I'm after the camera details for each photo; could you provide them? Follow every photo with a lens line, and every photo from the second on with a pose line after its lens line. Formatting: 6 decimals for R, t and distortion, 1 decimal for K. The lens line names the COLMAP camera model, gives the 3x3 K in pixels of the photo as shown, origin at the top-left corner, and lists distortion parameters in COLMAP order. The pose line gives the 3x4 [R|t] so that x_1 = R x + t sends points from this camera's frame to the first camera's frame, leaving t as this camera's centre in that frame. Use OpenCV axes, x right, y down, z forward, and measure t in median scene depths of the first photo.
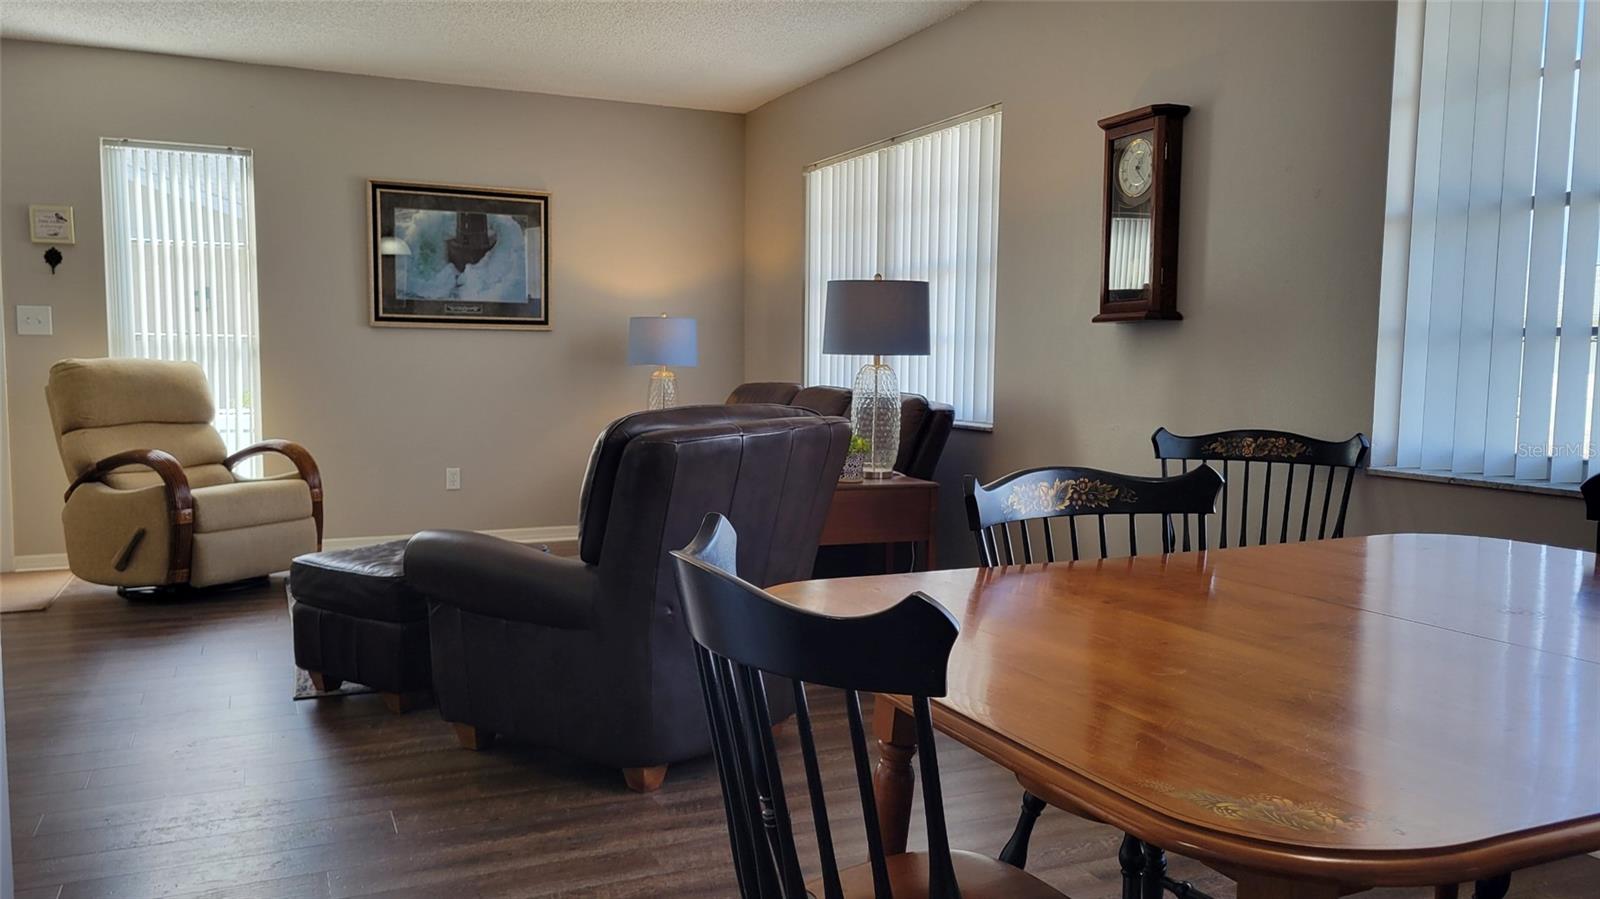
lens RADIAL K [[1205.7, 0, 811.0], [0, 1205.7, 456.2], [0, 0, 1]] dist [0.050327, -0.036672]
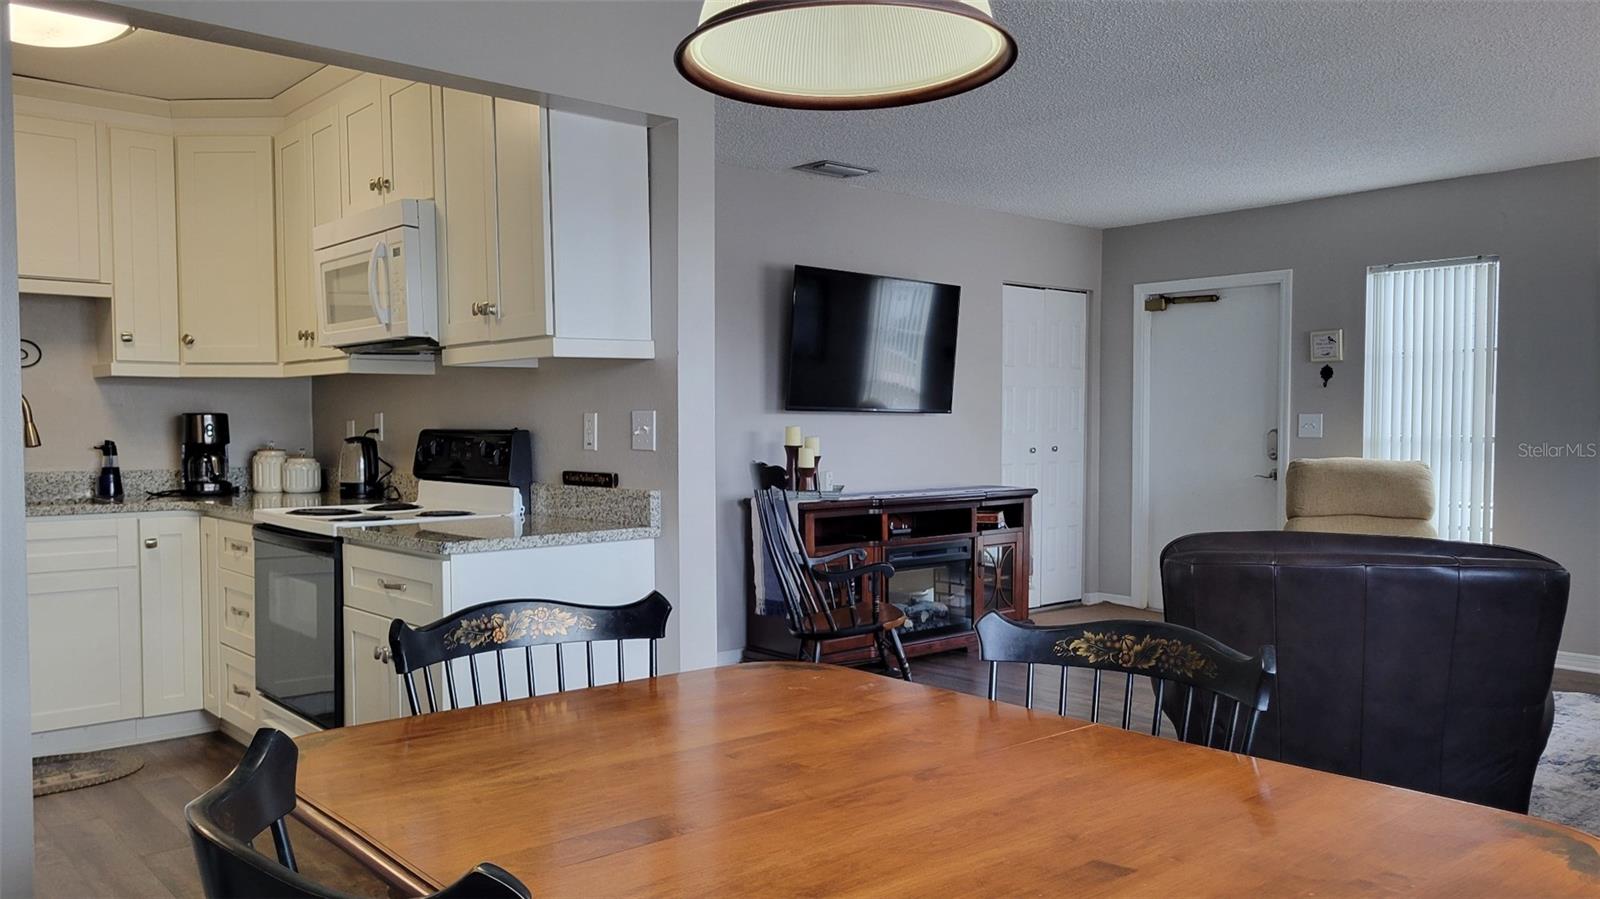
lens RADIAL K [[1205.7, 0, 811.0], [0, 1205.7, 456.2], [0, 0, 1]] dist [0.050327, -0.036672]
pose [[0.282382, 0.016543, -0.959159, 0.345945], [-0.077630, 0.996966, -0.005660, -0.031298], [0.956156, 0.076057, 0.282810, 0.165058]]
